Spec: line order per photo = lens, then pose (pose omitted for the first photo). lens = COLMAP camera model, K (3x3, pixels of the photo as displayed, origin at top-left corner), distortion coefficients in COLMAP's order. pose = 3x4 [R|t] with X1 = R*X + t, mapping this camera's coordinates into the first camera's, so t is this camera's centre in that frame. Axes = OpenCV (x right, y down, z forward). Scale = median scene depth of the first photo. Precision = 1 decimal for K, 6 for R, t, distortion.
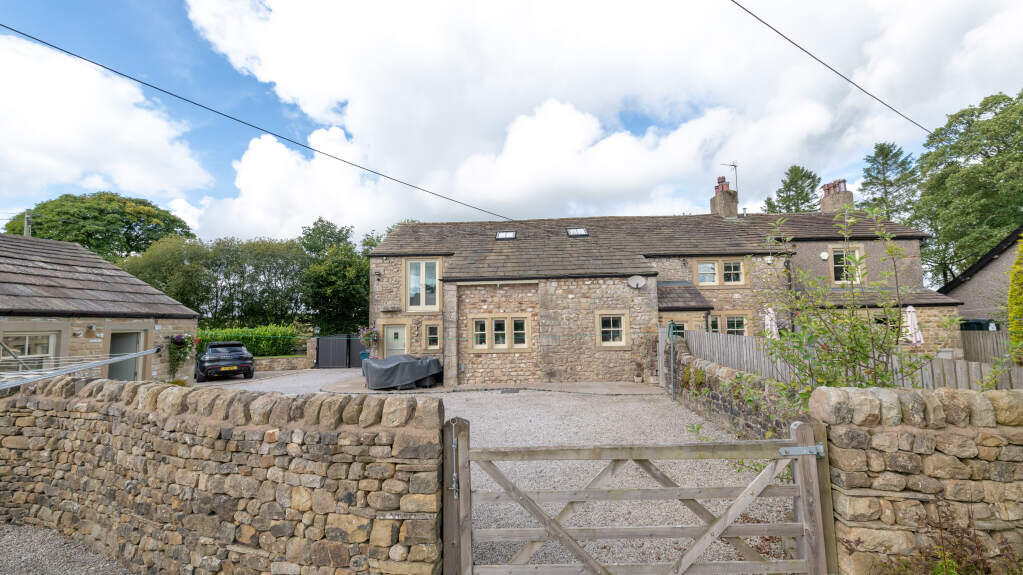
lens RADIAL K [[435.5, 0, 512.3], [0, 435.5, 274.0], [0, 0, 1]] dist [0.002080, 0.000288]
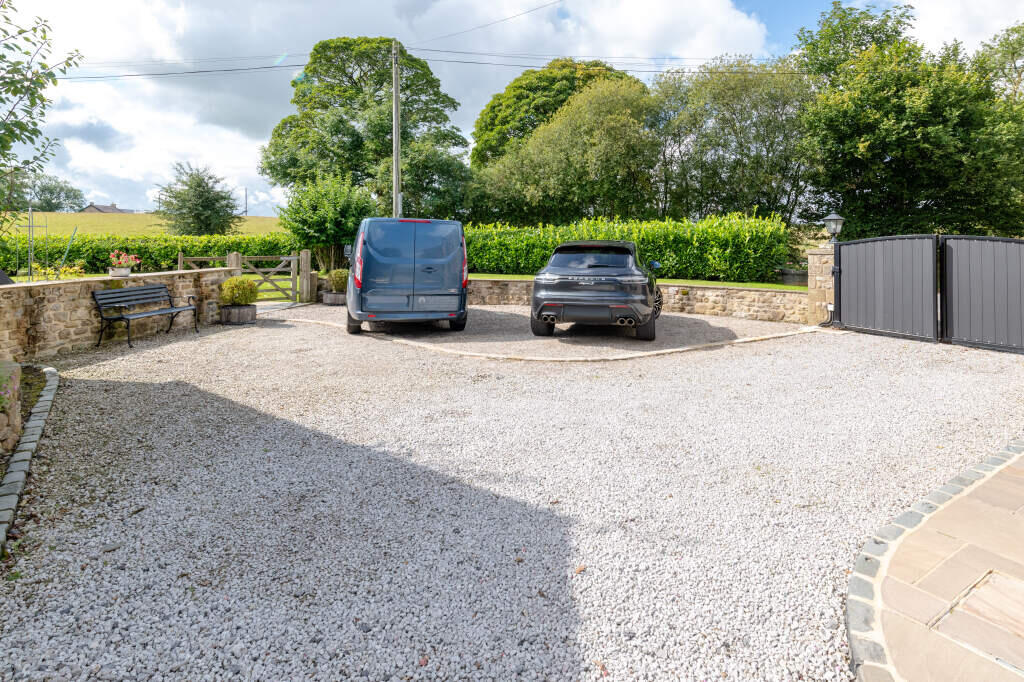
lens RADIAL K [[547.2, 0, 541.4], [0, 547.2, 231.5], [0, 0, 1]] dist [0.001065, 0.000257]
pose [[0.603491, 0.012896, -0.797266, -0.179328], [0.070096, 0.995140, 0.069156, 0.067610], [0.794283, -0.097620, 0.599654, 0.411529]]
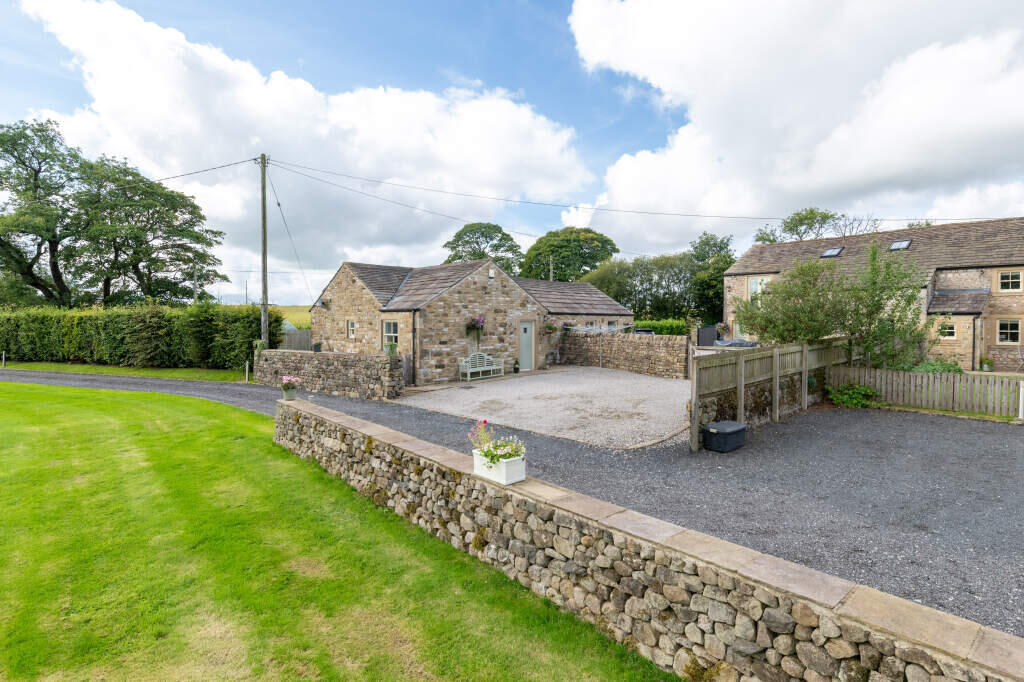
lens RADIAL K [[544.4, 0, 525.4], [0, 544.4, 335.8], [0, 0, 1]] dist [0.001225, -0.000279]
pose [[0.709443, 0.041919, -0.703515, 0.328045], [0.061589, 0.990723, 0.121140, -0.065200], [0.702067, -0.129271, 0.700280, -0.523949]]
